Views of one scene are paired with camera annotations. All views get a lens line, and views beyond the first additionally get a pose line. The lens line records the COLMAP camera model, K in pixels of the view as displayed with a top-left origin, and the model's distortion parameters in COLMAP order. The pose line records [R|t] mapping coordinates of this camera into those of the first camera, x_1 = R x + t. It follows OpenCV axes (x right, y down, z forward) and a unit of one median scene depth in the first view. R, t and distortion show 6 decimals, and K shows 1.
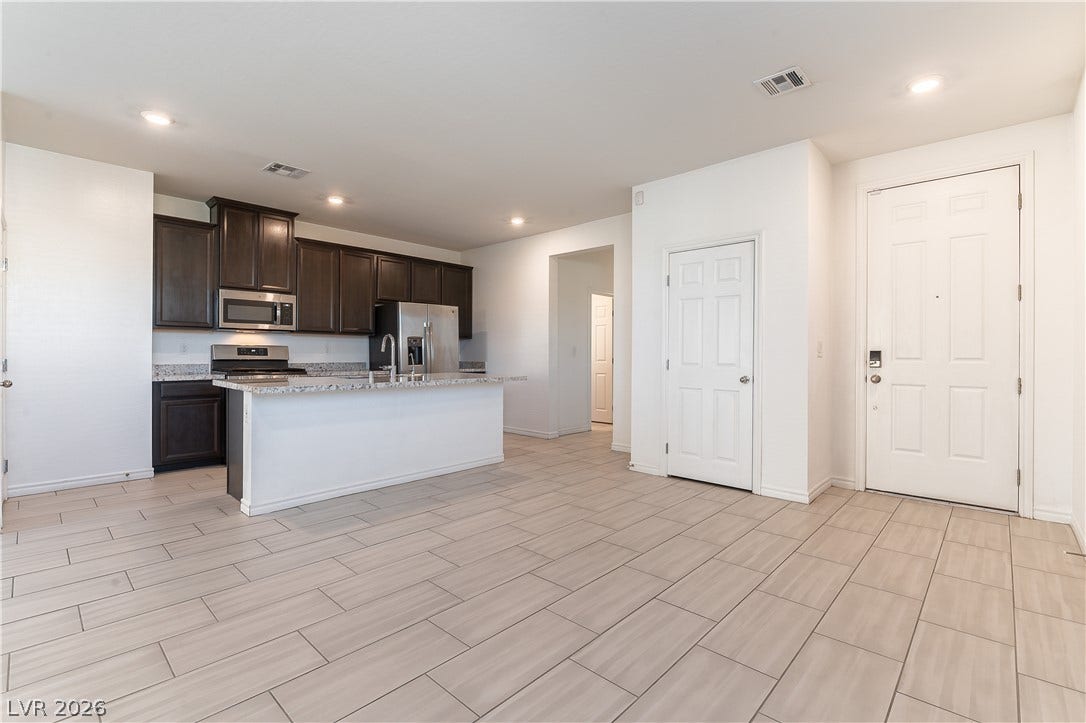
lens RADIAL K [[489.5, 0, 540.4], [0, 489.5, 359.0], [0, 0, 1]] dist [0.000744, -0.001187]
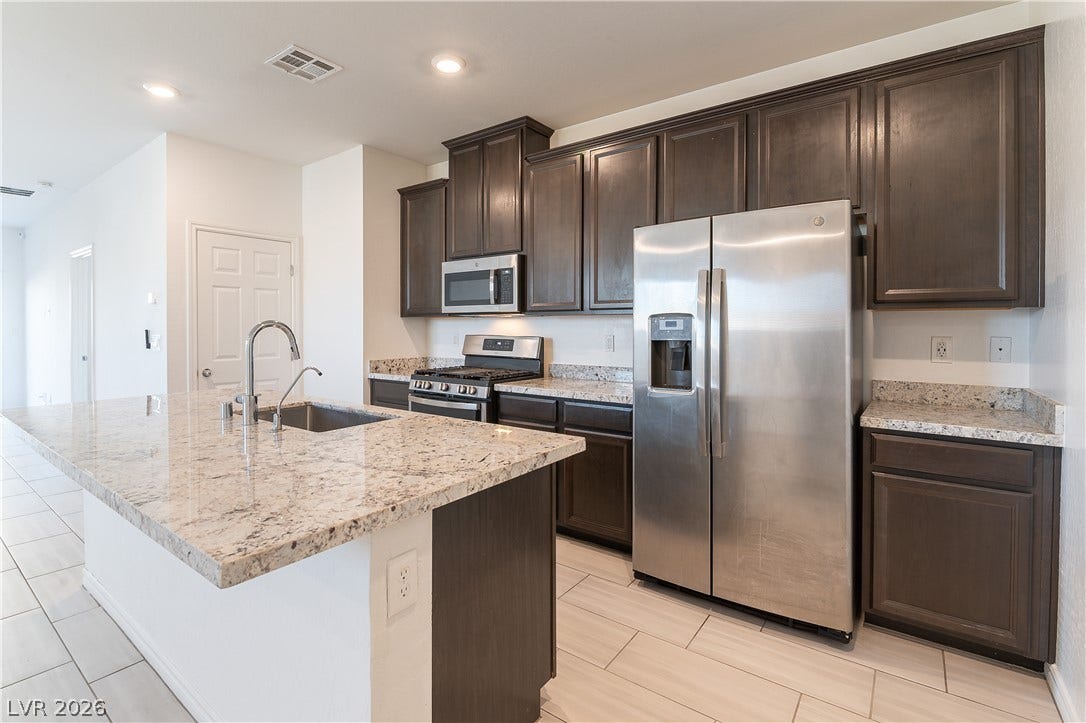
lens RADIAL K [[489.5, 0, 543.1], [0, 489.5, 329.4], [0, 0, 1]] dist [0.000744, -0.001187]
pose [[0.148651, -0.000843, -0.988889, 0.105181], [-0.007996, 0.999966, -0.002054, -0.035705], [0.988857, 0.008212, 0.148639, 0.953739]]
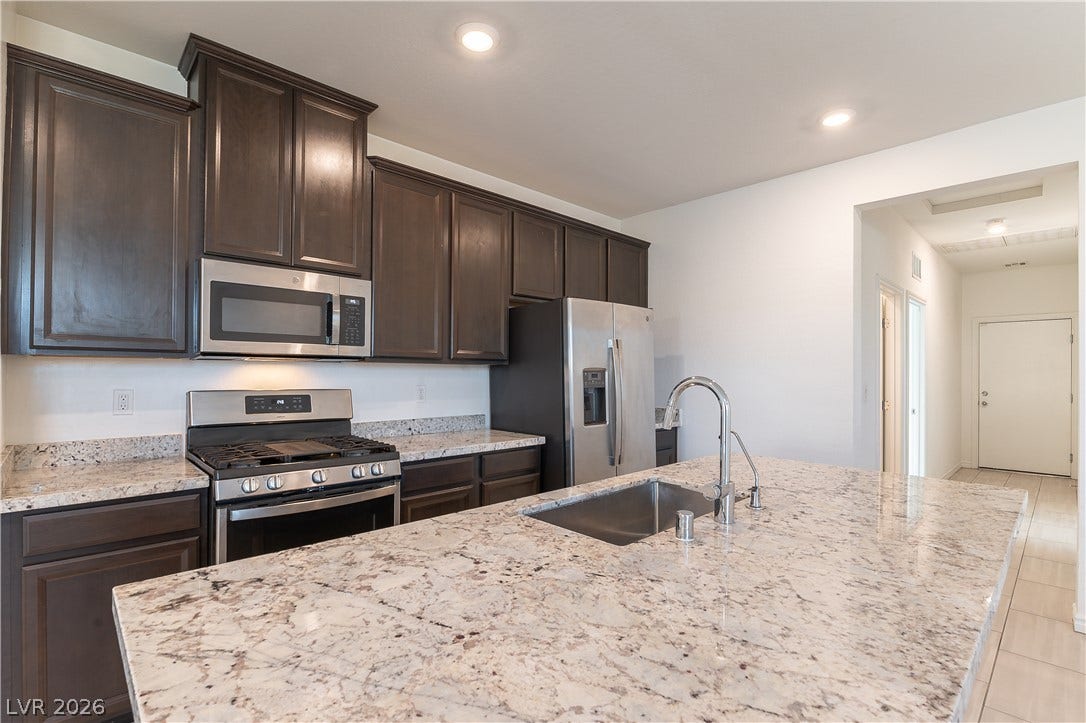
lens RADIAL K [[489.5, 0, 523.3], [0, 489.5, 371.5], [0, 0, 1]] dist [0.000744, -0.001187]
pose [[0.997205, 0.002572, -0.074669, -0.326674], [-0.003313, 0.999946, -0.009801, -0.041102], [0.074640, 0.010021, 0.997160, 0.560929]]
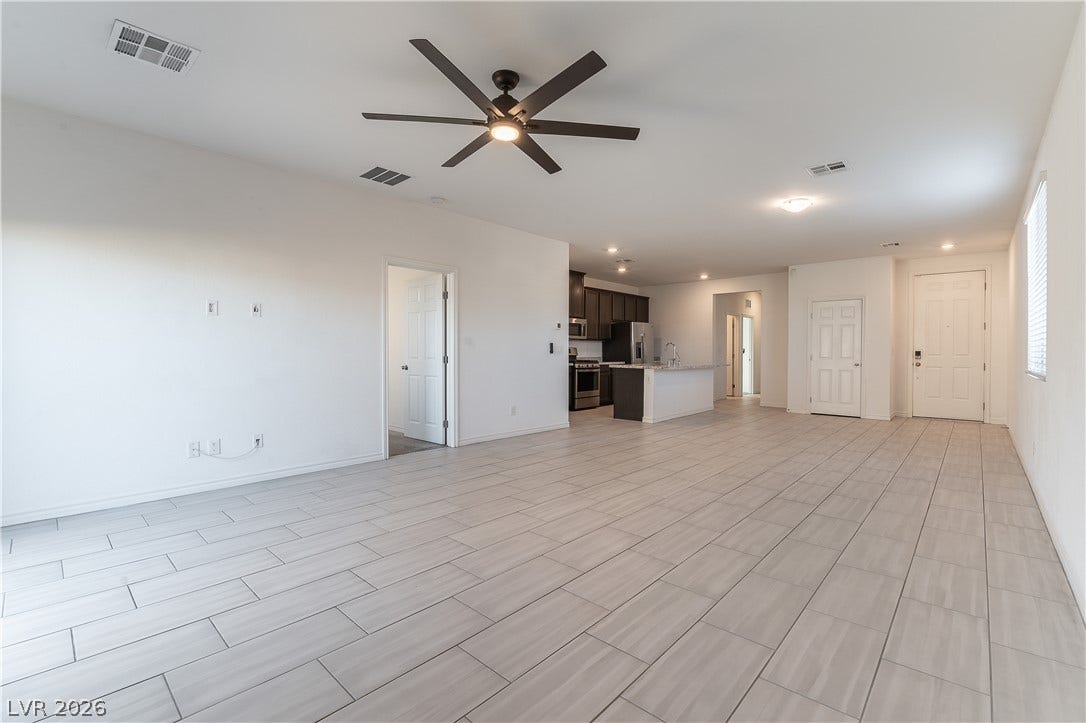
lens RADIAL K [[489.5, 0, 531.9], [0, 489.5, 354.7], [0, 0, 1]] dist [0.000744, -0.001187]
pose [[0.999830, 0.000725, 0.018441, -0.739621], [-0.000673, 0.999996, -0.002862, 0.003899], [-0.018443, 0.002849, 0.999826, -0.784765]]
